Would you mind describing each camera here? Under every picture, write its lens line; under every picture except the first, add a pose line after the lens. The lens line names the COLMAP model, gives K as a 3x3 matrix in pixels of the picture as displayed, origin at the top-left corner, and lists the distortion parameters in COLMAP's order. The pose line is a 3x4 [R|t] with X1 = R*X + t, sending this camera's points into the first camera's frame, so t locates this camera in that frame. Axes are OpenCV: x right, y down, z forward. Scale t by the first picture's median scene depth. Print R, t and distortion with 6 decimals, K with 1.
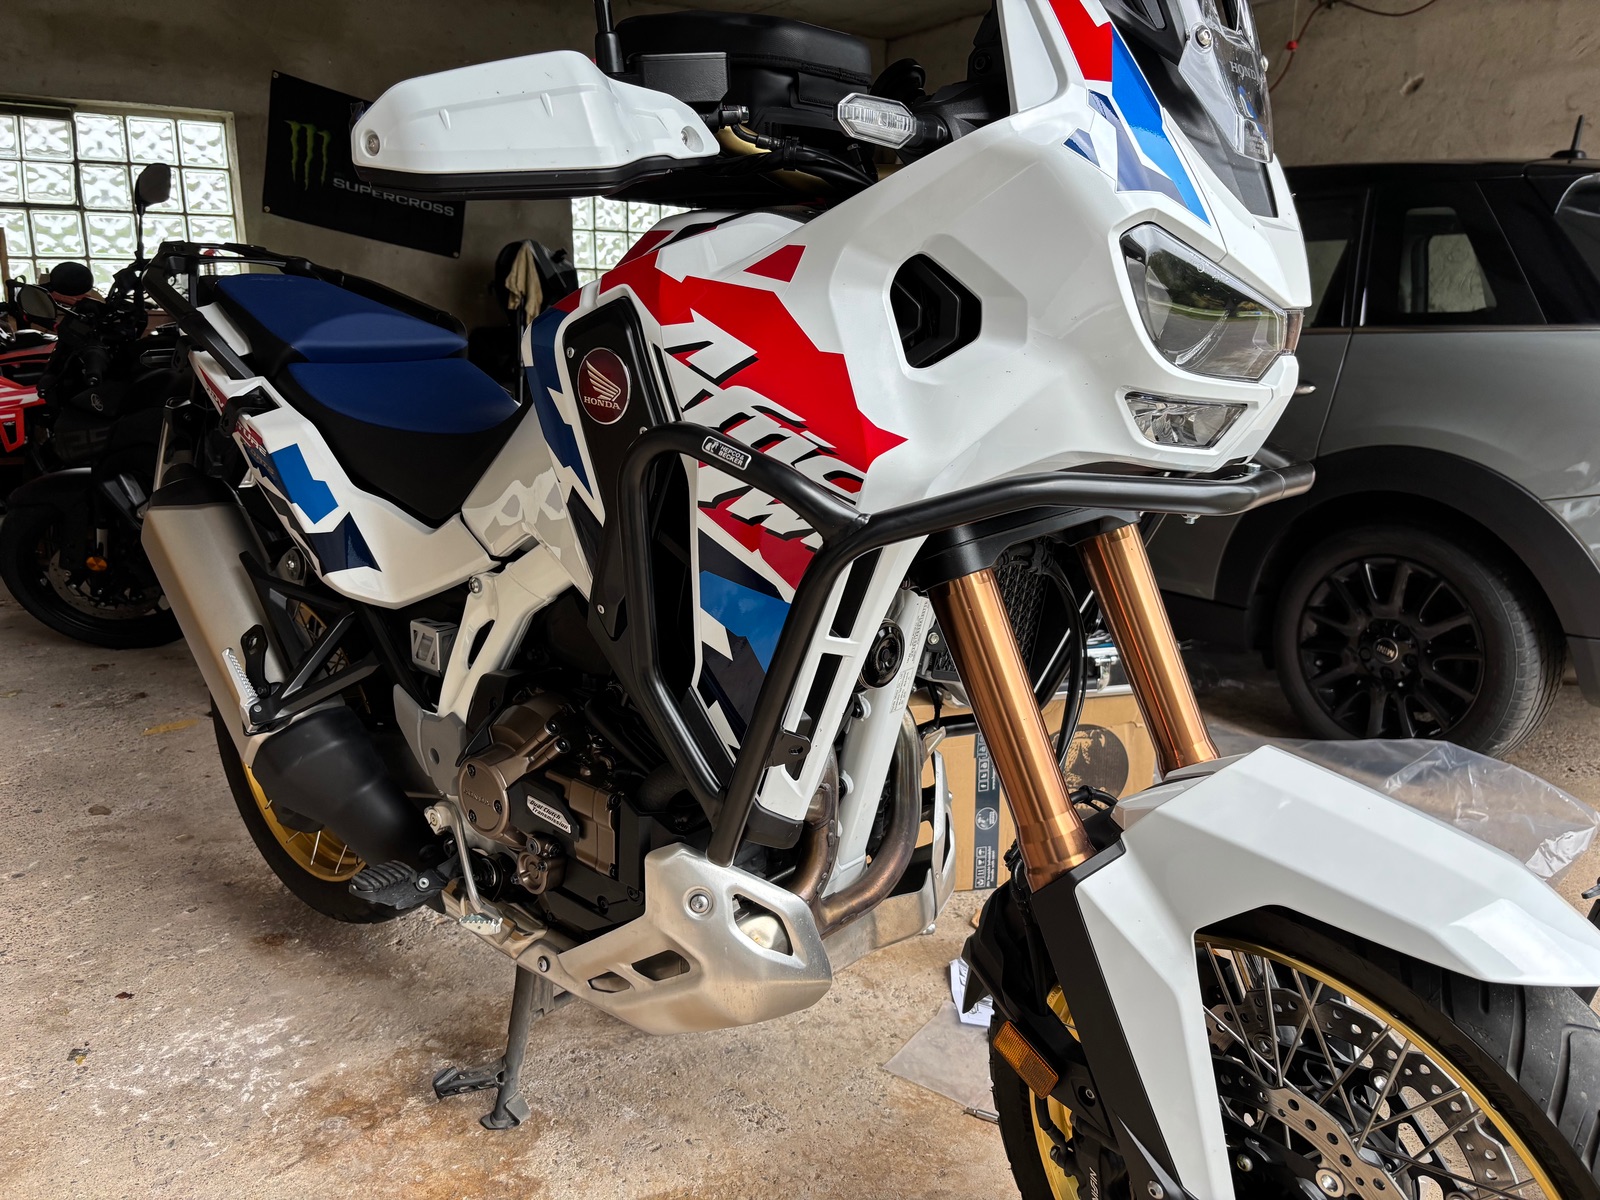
lens RADIAL K [[1215.9, 0, 796.3], [0, 1215.9, 598.0], [0, 0, 1]] dist [0.031250, -0.028156]
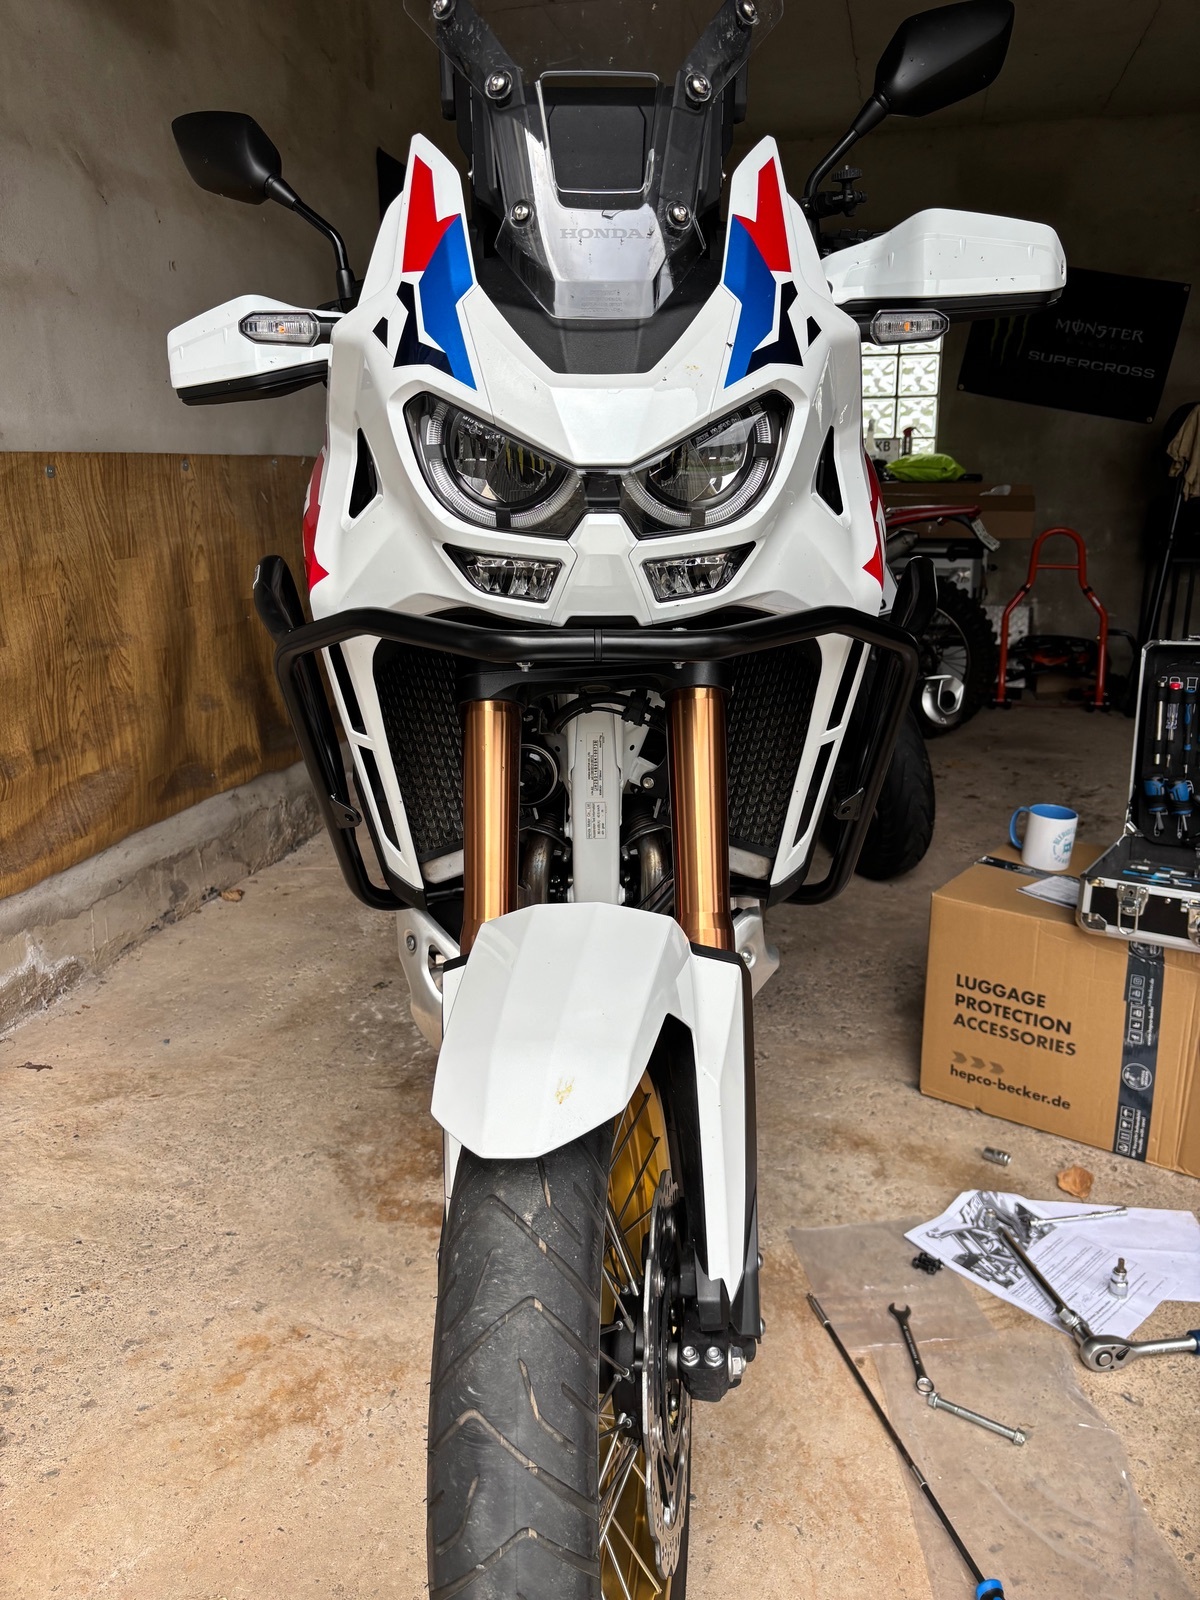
lens RADIAL K [[1215.9, 0, 598.1], [0, 1215.9, 803.6], [0, 0, 1]] dist [0.031250, -0.028156]
pose [[0.664324, 0.181178, -0.725153, 0.199752], [-0.162493, 0.981981, 0.096484, -0.010581], [0.729568, 0.053736, 0.681794, 0.056691]]
